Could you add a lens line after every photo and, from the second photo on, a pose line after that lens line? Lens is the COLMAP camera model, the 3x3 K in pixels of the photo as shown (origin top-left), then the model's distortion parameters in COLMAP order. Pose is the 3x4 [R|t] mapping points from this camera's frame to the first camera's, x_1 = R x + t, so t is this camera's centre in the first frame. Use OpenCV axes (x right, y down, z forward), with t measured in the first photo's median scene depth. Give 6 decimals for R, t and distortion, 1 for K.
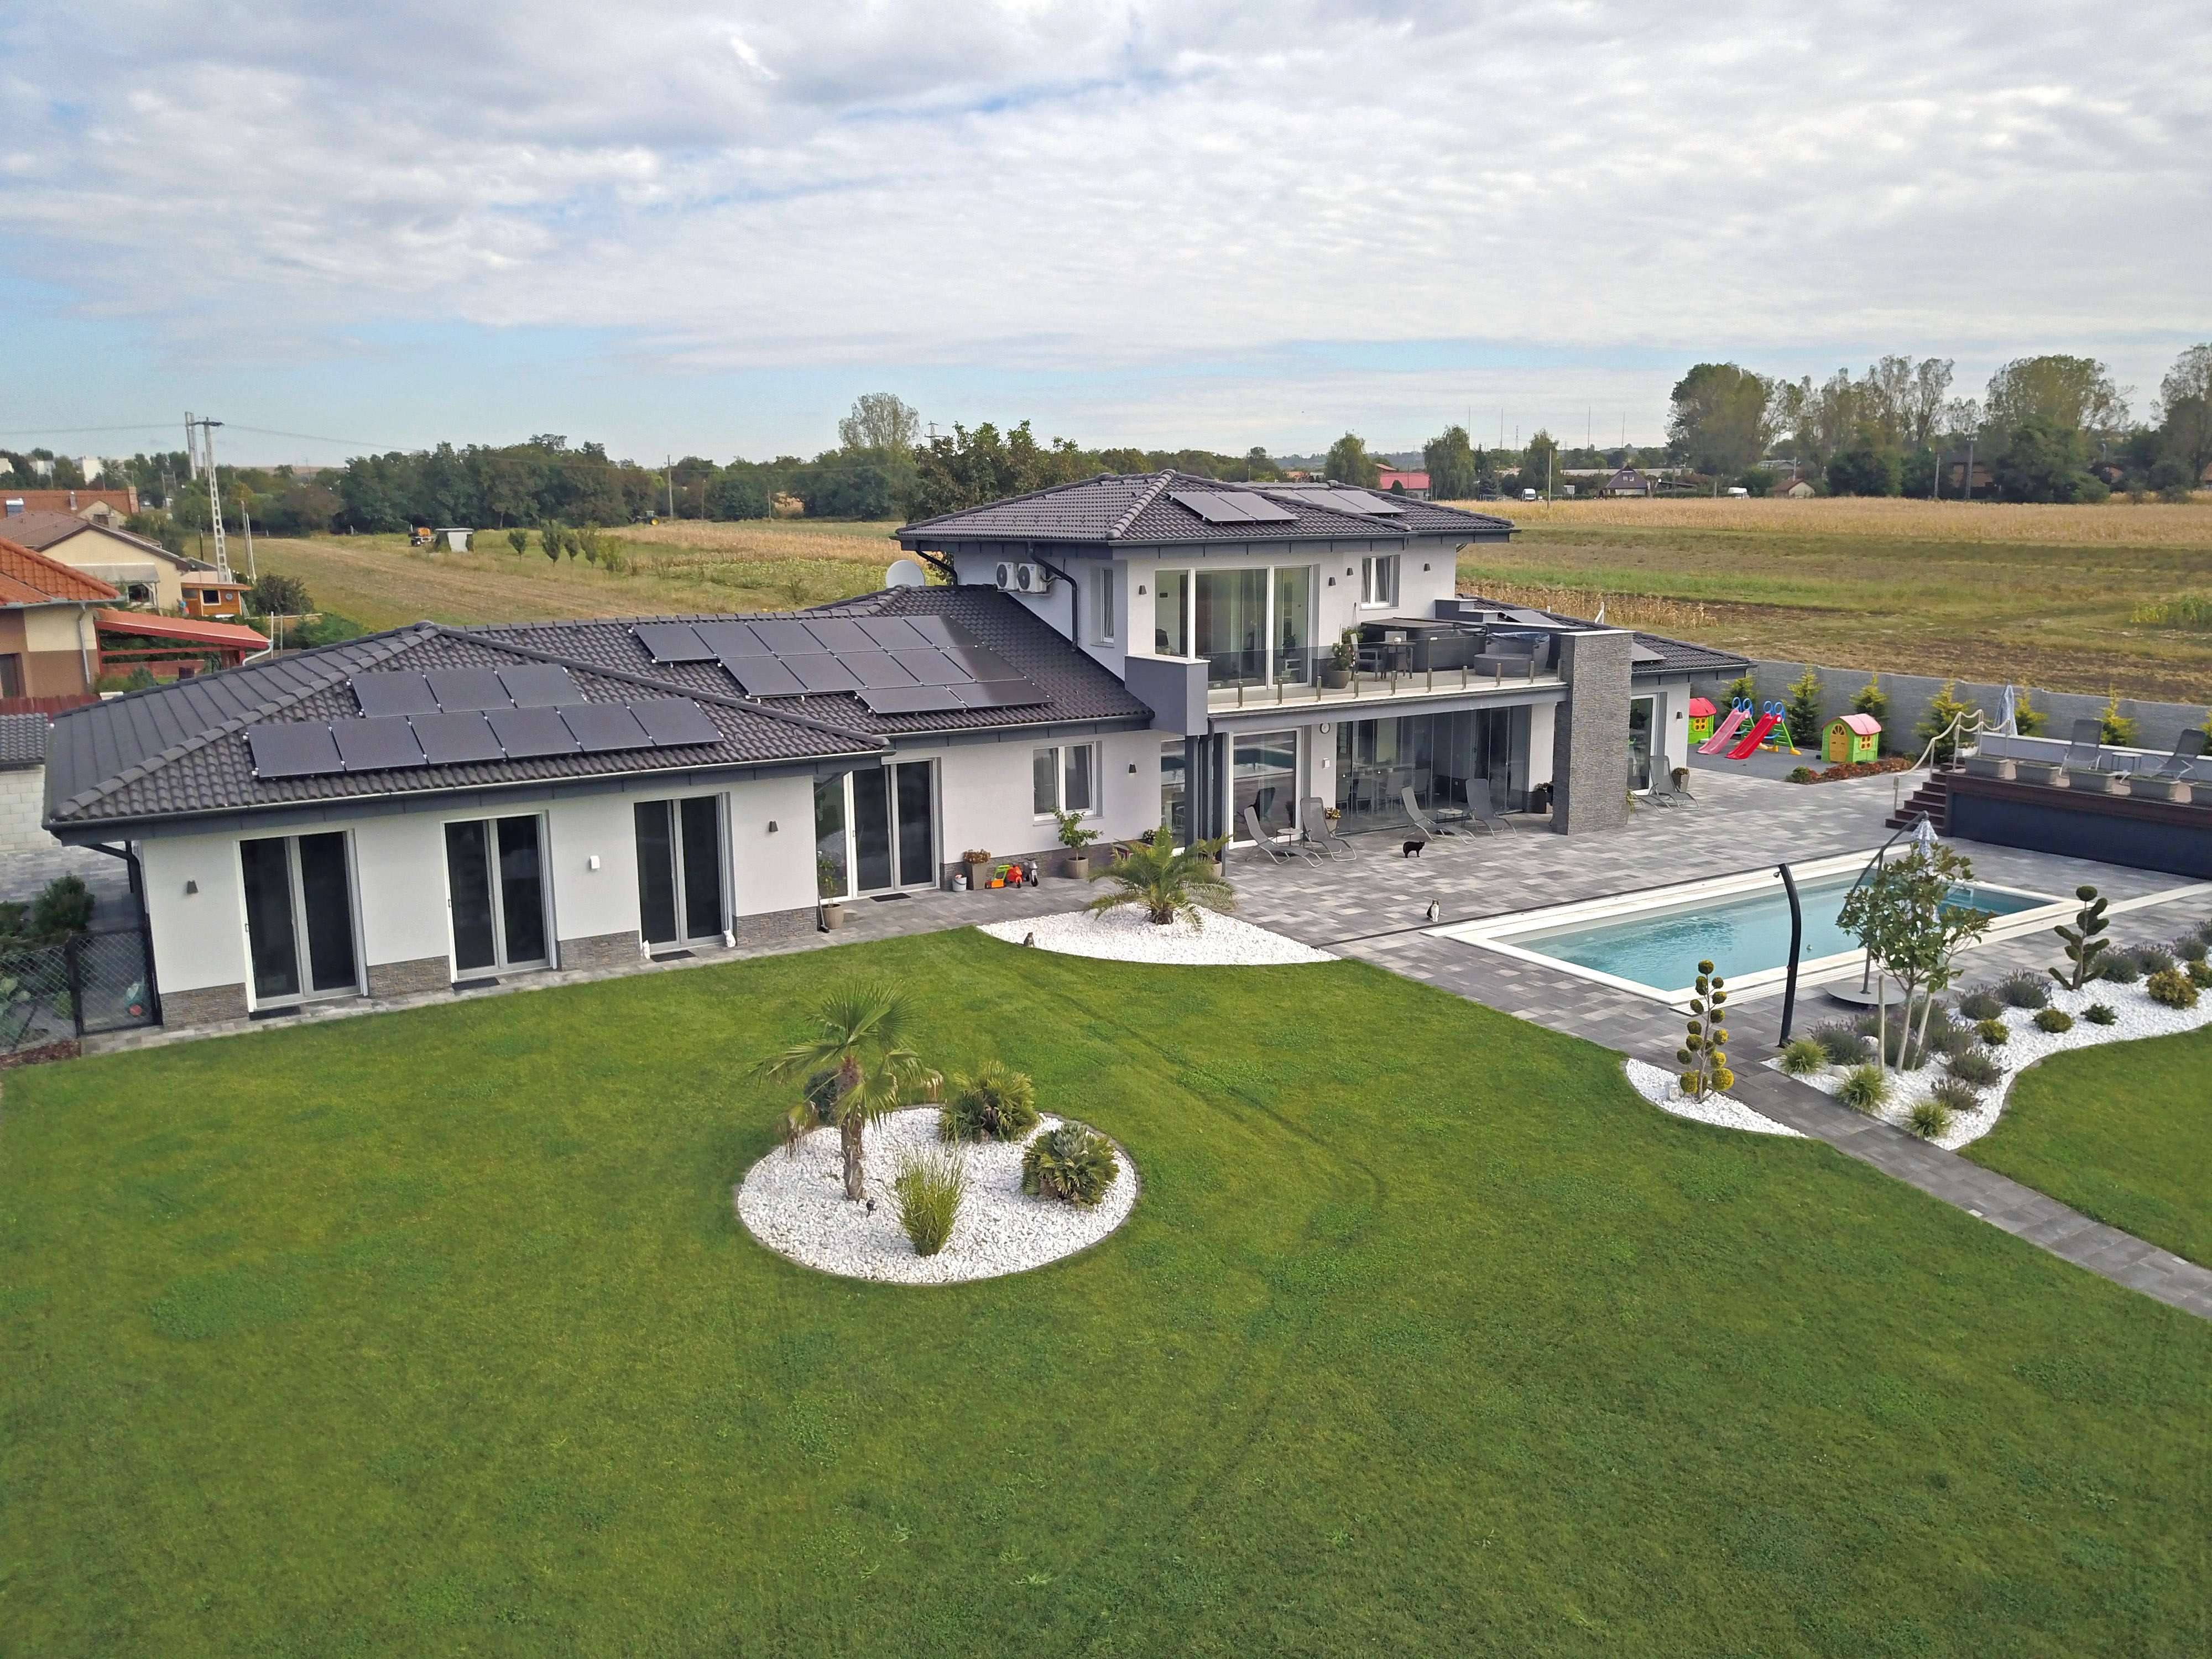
lens RADIAL K [[1698.7, 0, 1123.9], [0, 1698.7, 806.5], [0, 0, 1]] dist [0.017628, -0.017120]
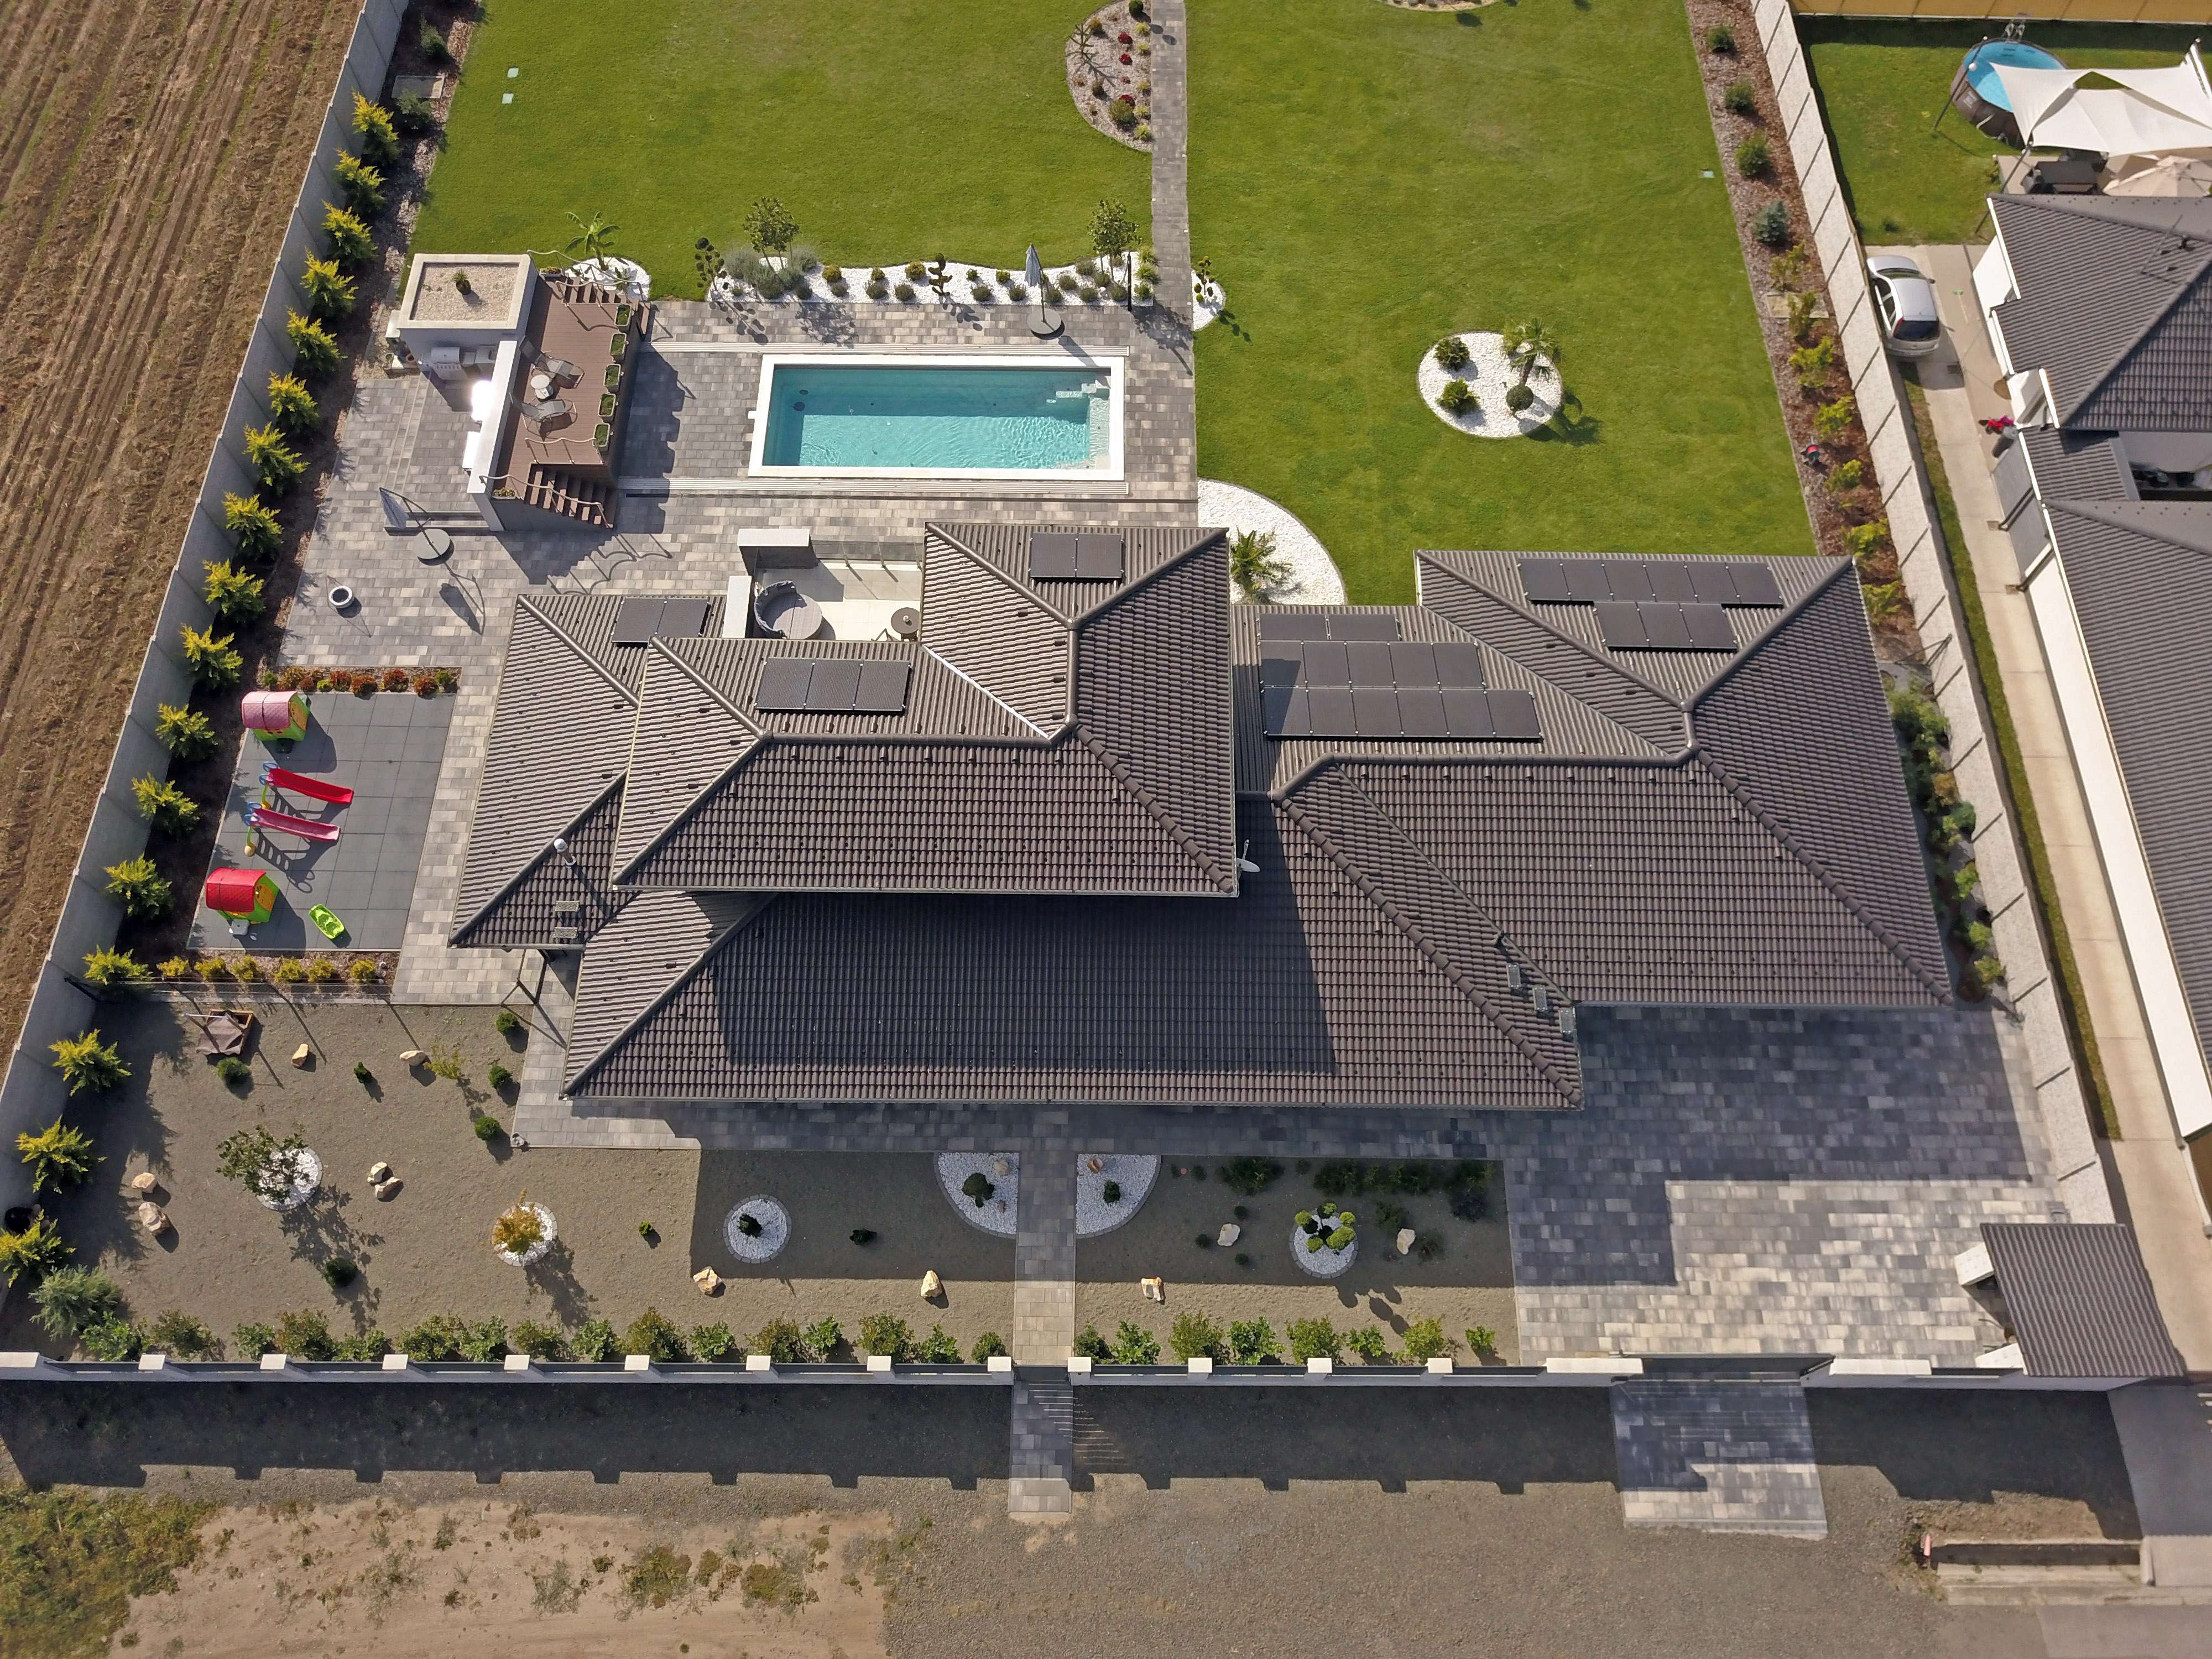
lens RADIAL K [[1698.7, 0, 1109.1], [0, 1698.7, 828.3], [0, 0, 1]] dist [0.017628, -0.017120]
pose [[-0.845395, -0.470647, 0.252585, -0.043352], [0.100569, 0.324171, 0.940638, -0.153475], [-0.524589, 0.820612, -0.226720, 0.177599]]
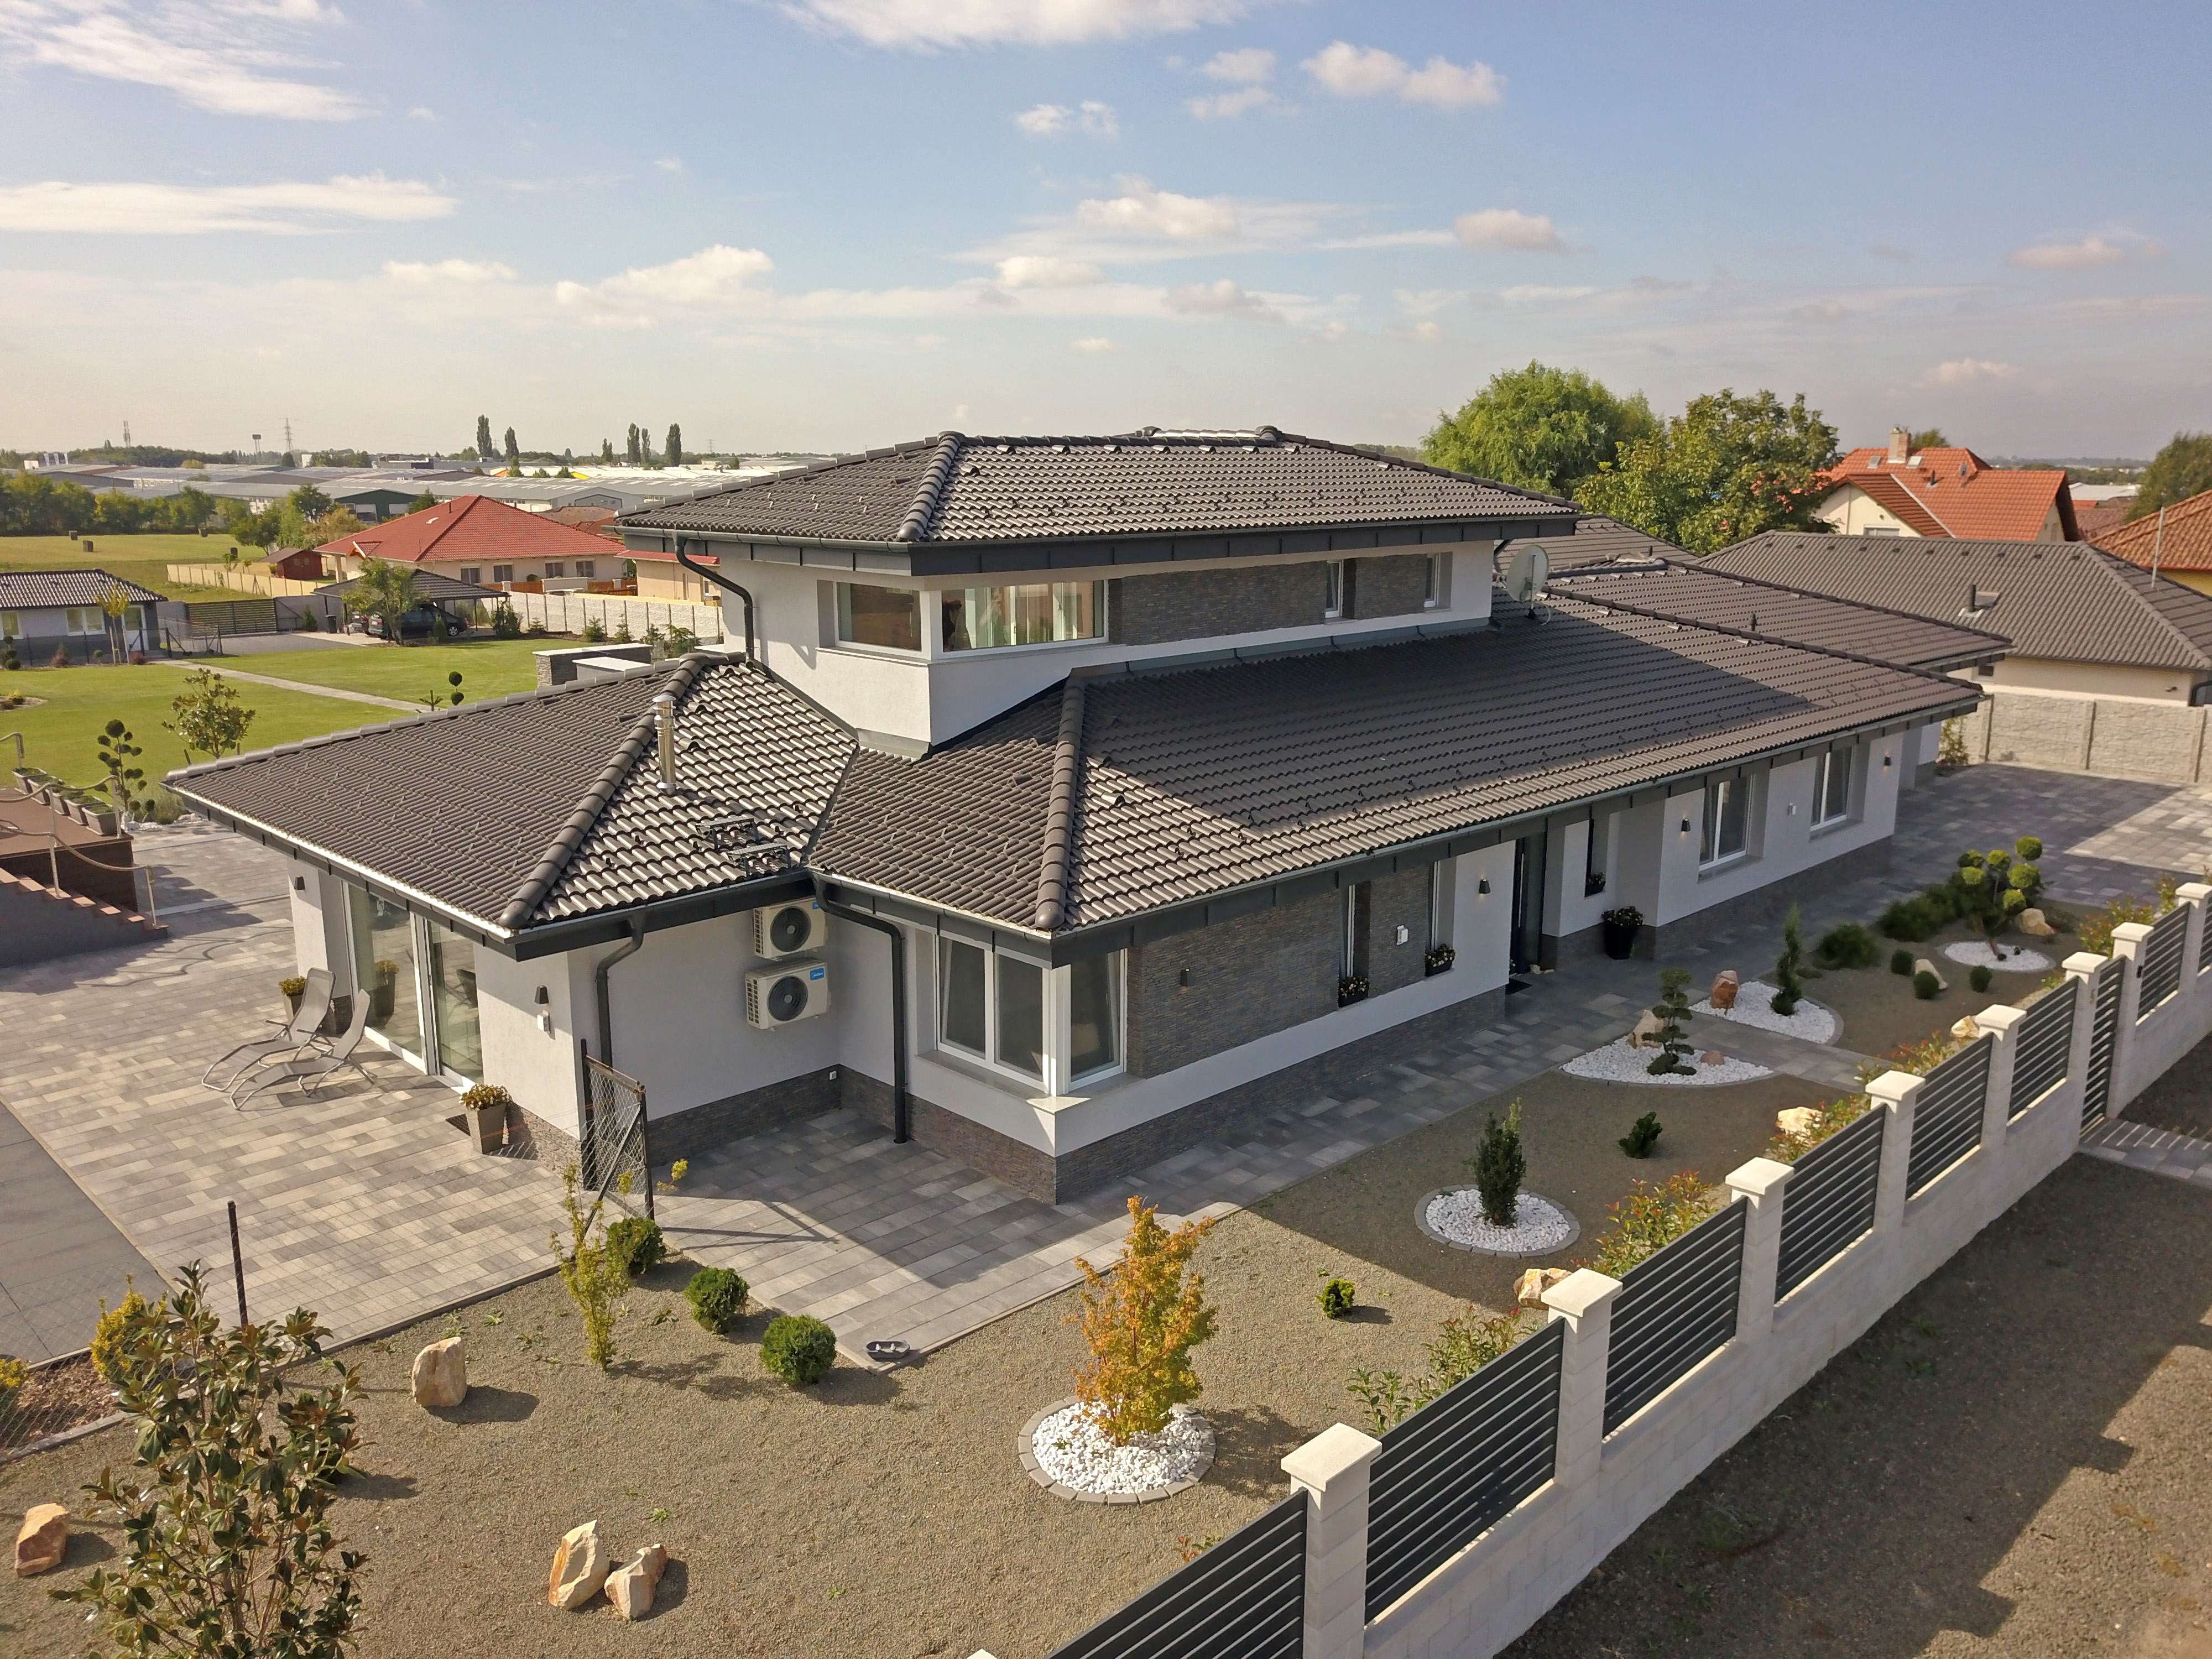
lens RADIAL K [[1698.7, 0, 1117.2], [0, 1698.7, 828.2], [0, 0, 1]] dist [0.017628, -0.017120]
pose [[-0.975138, 0.055819, -0.214453, 0.029406], [-0.029767, 0.925990, 0.376373, -0.042864], [0.219590, 0.373400, -0.901306, 0.236451]]
